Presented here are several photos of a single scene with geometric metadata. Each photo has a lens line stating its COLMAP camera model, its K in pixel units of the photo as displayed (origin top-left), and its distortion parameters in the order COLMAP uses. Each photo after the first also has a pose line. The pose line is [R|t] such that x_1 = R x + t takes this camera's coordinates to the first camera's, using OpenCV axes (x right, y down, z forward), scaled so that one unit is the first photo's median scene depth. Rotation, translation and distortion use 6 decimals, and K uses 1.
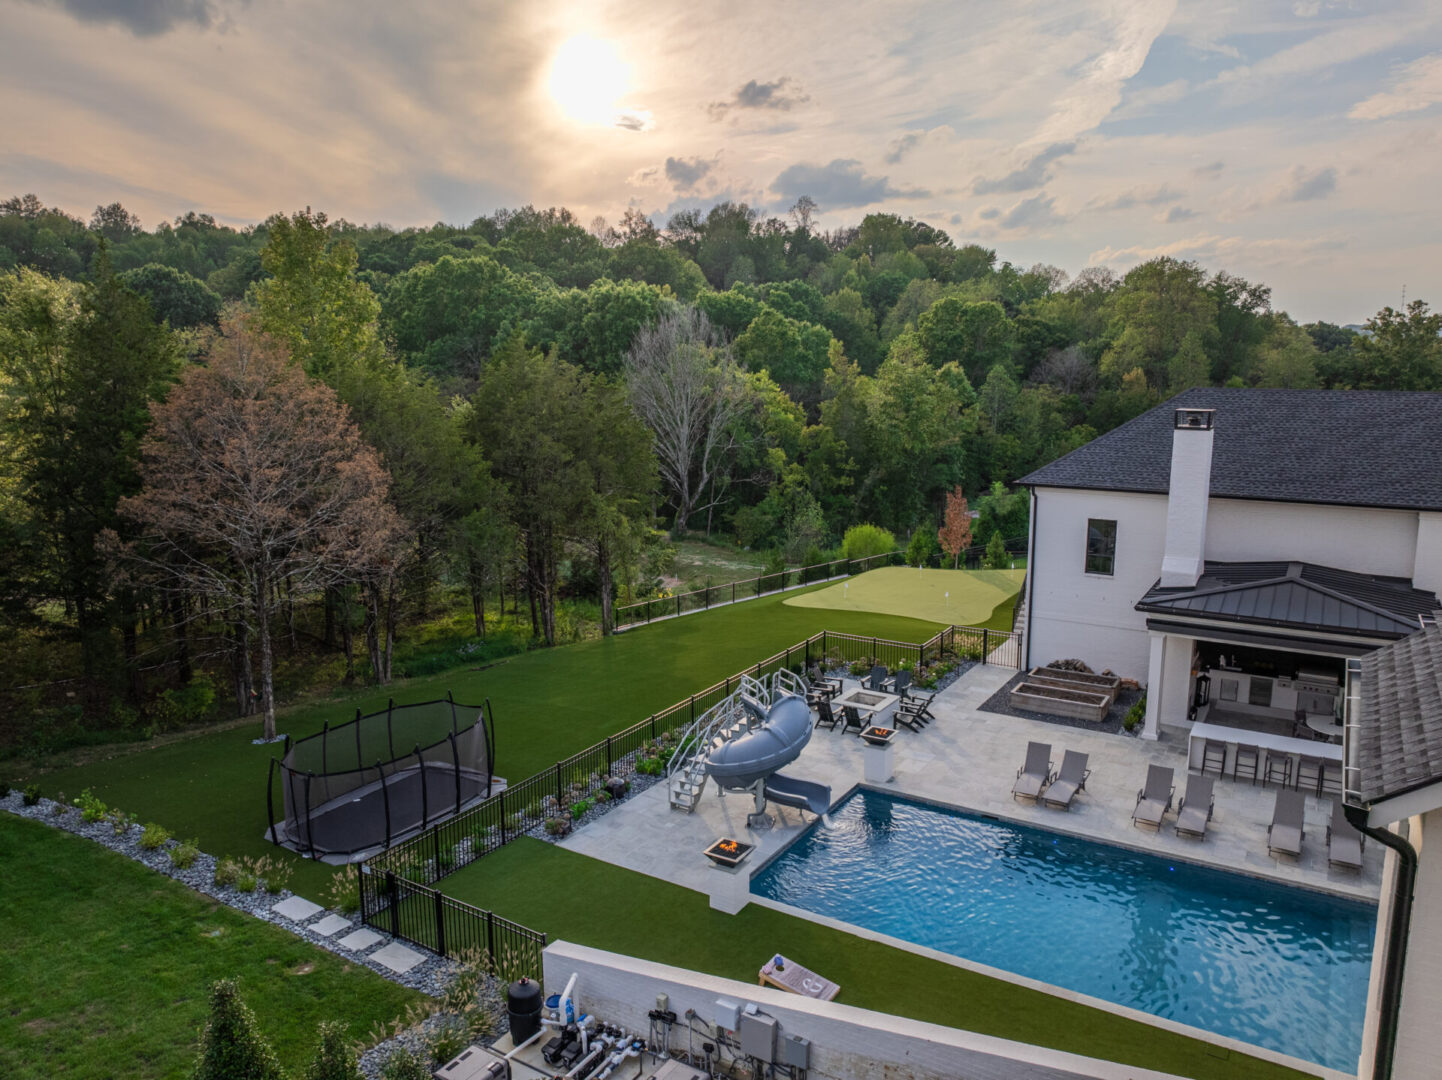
lens RADIAL K [[1012.5, 0, 720.9], [0, 1012.5, 541.6], [0, 0, 1]] dist [-0.001099, 0.000486]
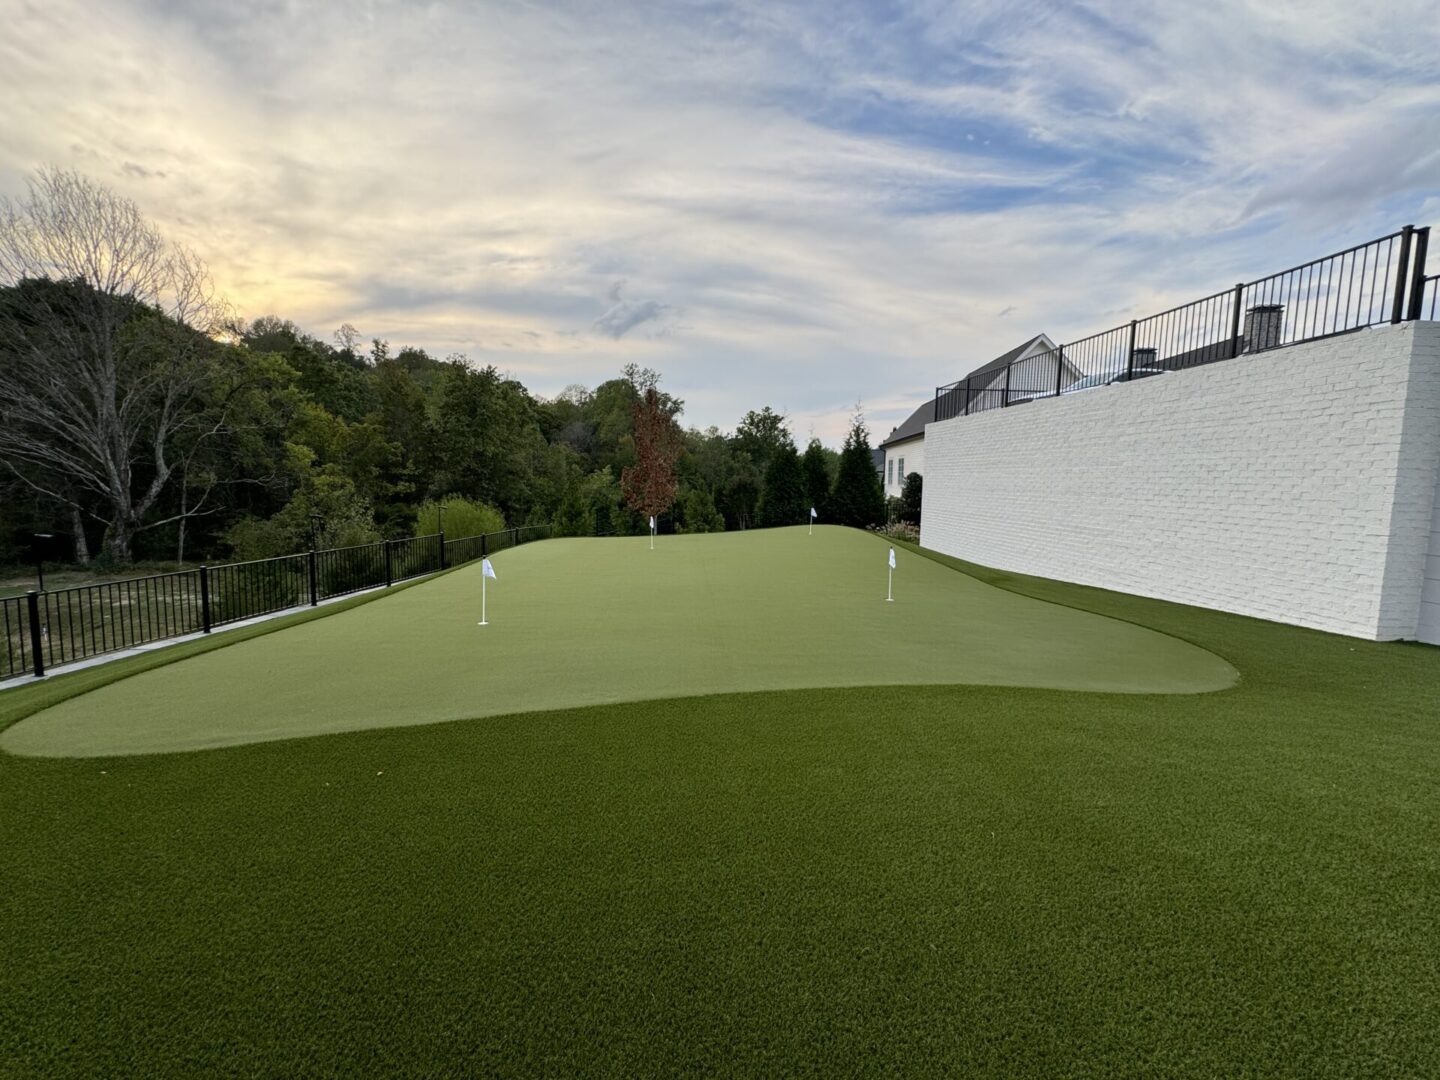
lens RADIAL K [[576.8, 0, 721.5], [0, 576.8, 541.7], [0, 0, 1]] dist [0.000679, 0.000099]
pose [[0.804232, -0.057734, 0.591505, 0.048368], [0.092997, 0.995235, -0.029302, 0.023928], [-0.586995, 0.078574, 0.805769, 0.459001]]
